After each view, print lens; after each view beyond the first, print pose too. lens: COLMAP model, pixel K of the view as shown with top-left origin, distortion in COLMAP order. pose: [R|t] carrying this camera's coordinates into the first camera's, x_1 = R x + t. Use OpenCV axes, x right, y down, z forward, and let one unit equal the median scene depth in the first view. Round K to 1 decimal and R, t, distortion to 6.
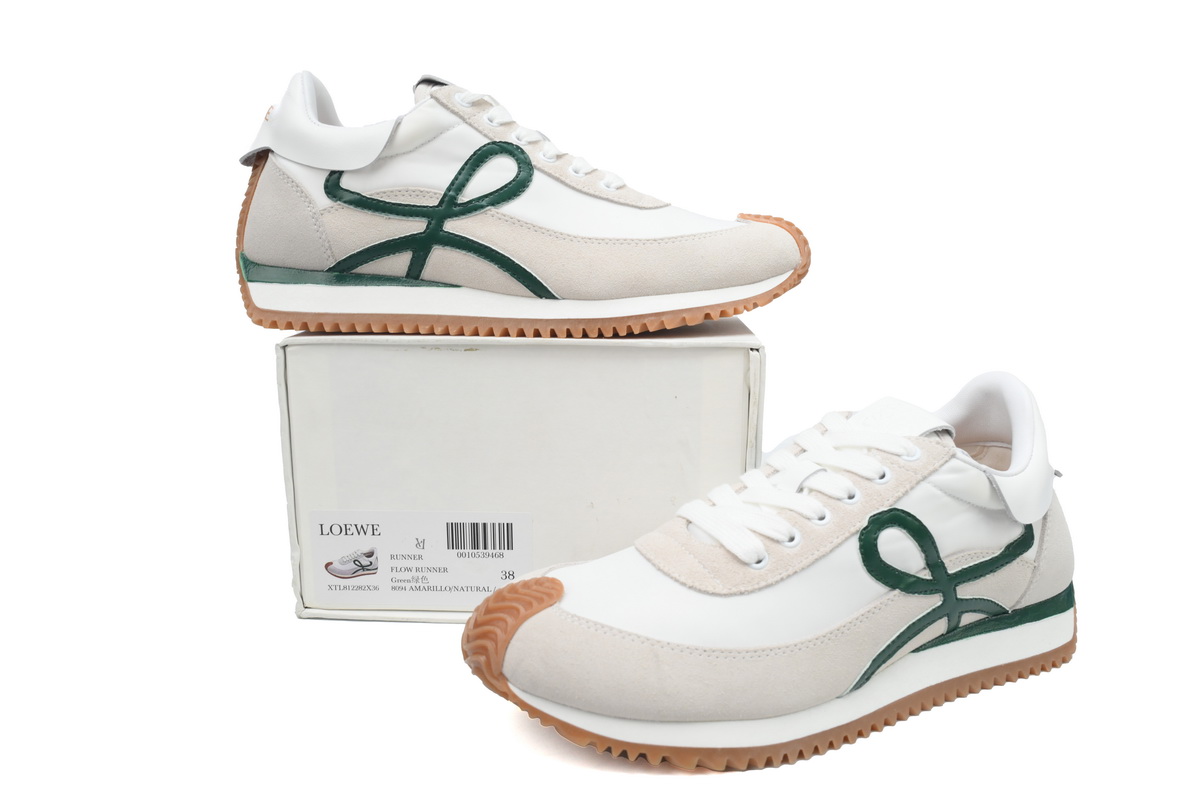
lens RADIAL K [[931.2, 0, 600.0], [0, 931.2, 400.0], [0, 0, 1]] dist [0.003669, 0.000356]
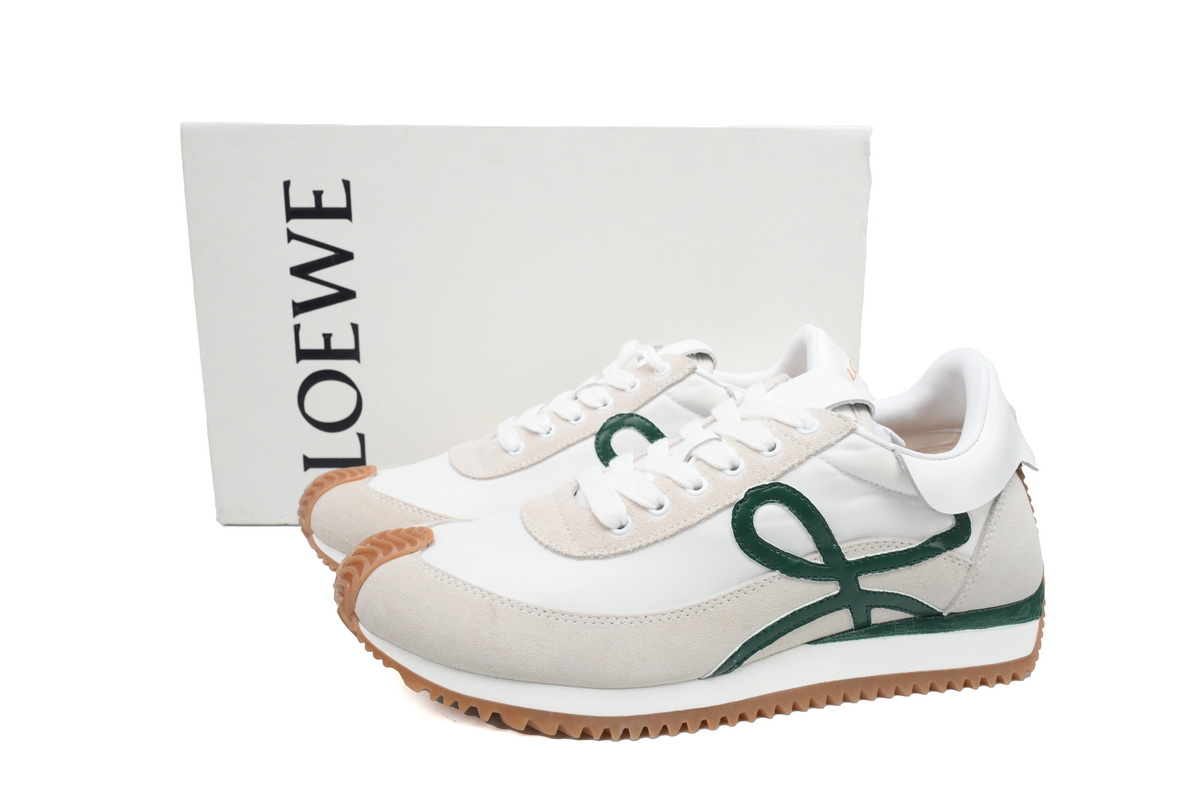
lens RADIAL K [[931.2, 0, 600.0], [0, 931.2, 400.0], [0, 0, 1]] dist [0.003669, 0.000356]
pose [[0.970631, 0.046211, -0.236092, 0.357942], [-0.047468, 0.998873, 0.000360, 0.041989], [0.235842, 0.010857, 0.971731, 0.059125]]
